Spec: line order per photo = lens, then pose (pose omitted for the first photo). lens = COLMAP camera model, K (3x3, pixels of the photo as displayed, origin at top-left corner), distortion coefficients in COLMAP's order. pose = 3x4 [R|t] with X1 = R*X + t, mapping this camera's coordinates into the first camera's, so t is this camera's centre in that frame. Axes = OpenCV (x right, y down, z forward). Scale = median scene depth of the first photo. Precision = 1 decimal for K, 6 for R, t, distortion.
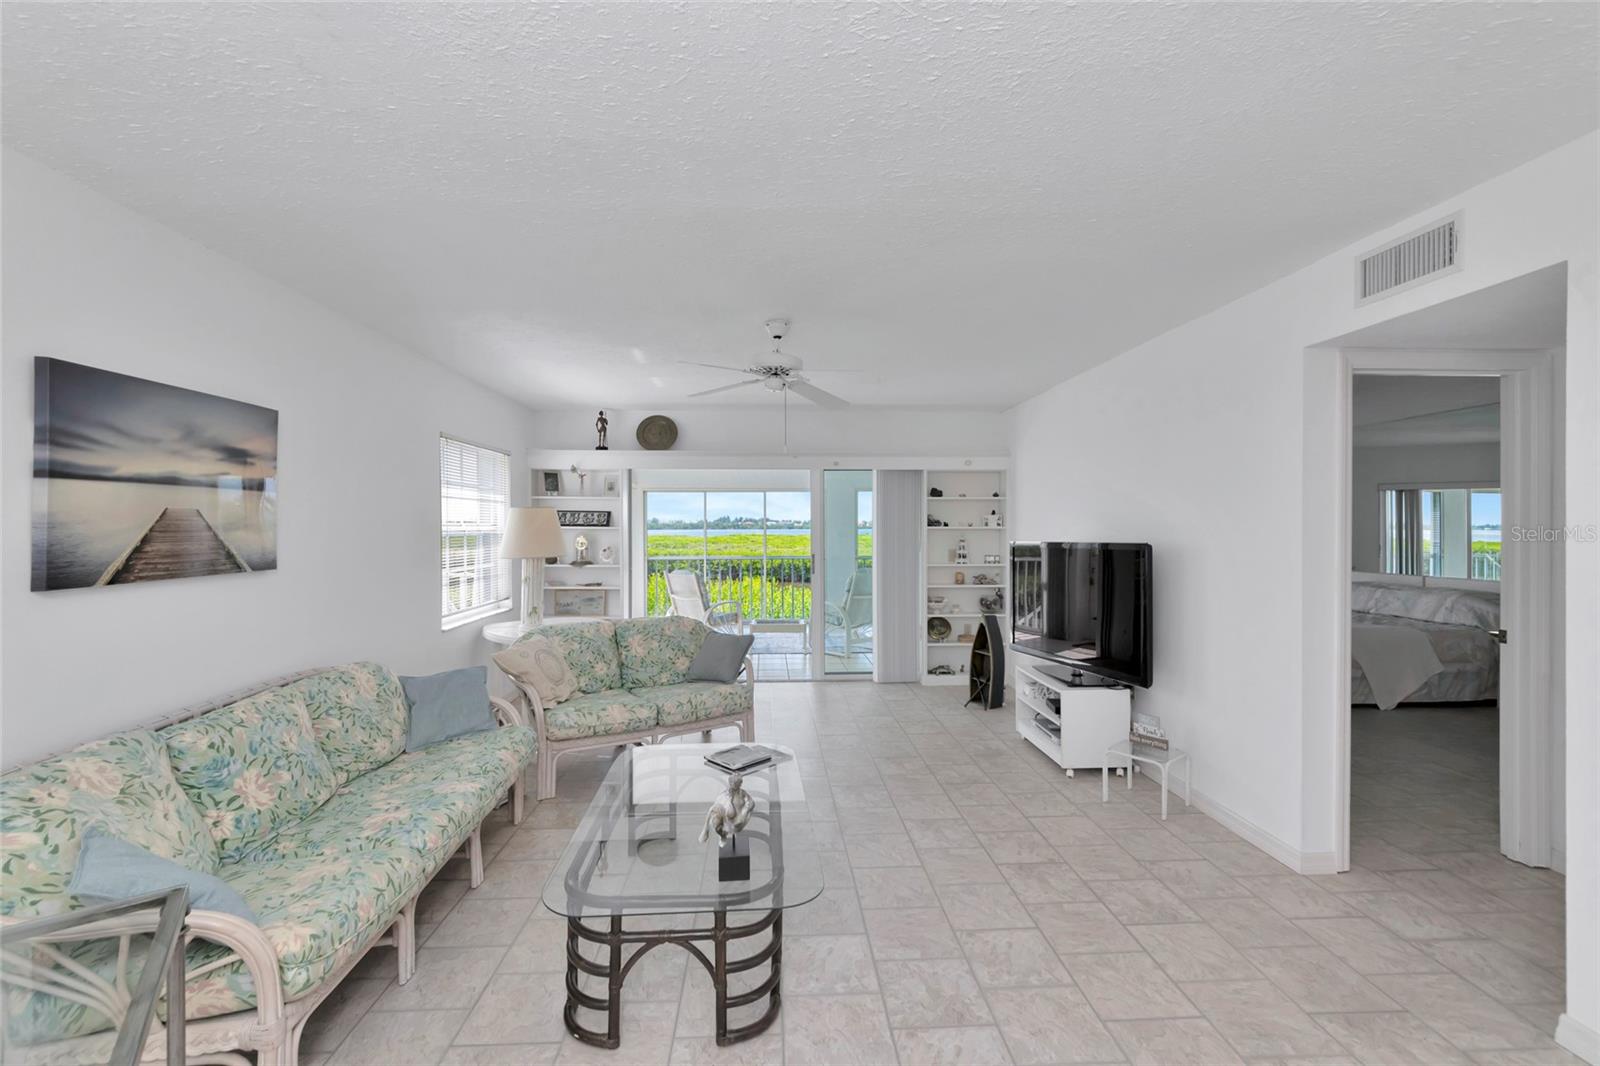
lens RADIAL K [[687.5, 0, 800.0], [0, 687.5, 533.0], [0, 0, 1]] dist [0.001140, -0.000335]
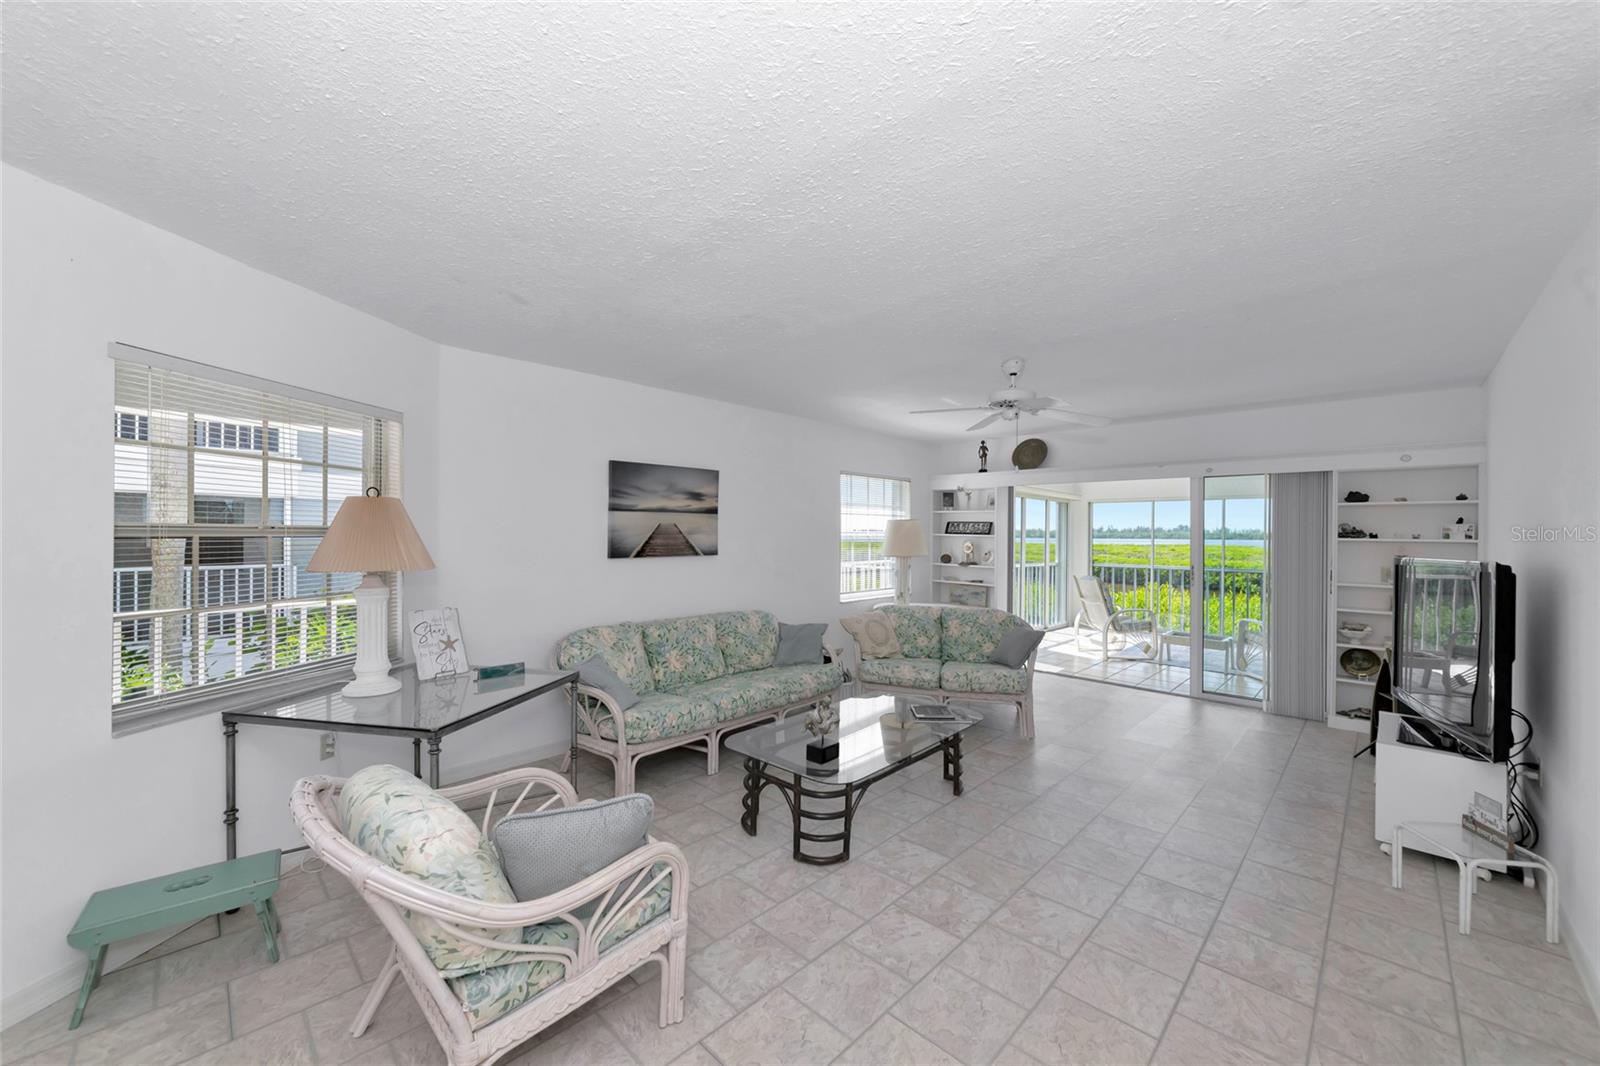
lens RADIAL K [[621.4, 0, 800.0], [0, 621.4, 533.0], [0, 0, 1]] dist [-0.001811, -0.000336]
pose [[0.677890, 0.007009, -0.735130, 0.469279], [-0.016209, 0.999854, -0.005414, -0.001131], [0.734985, 0.015586, 0.677904, 0.010595]]
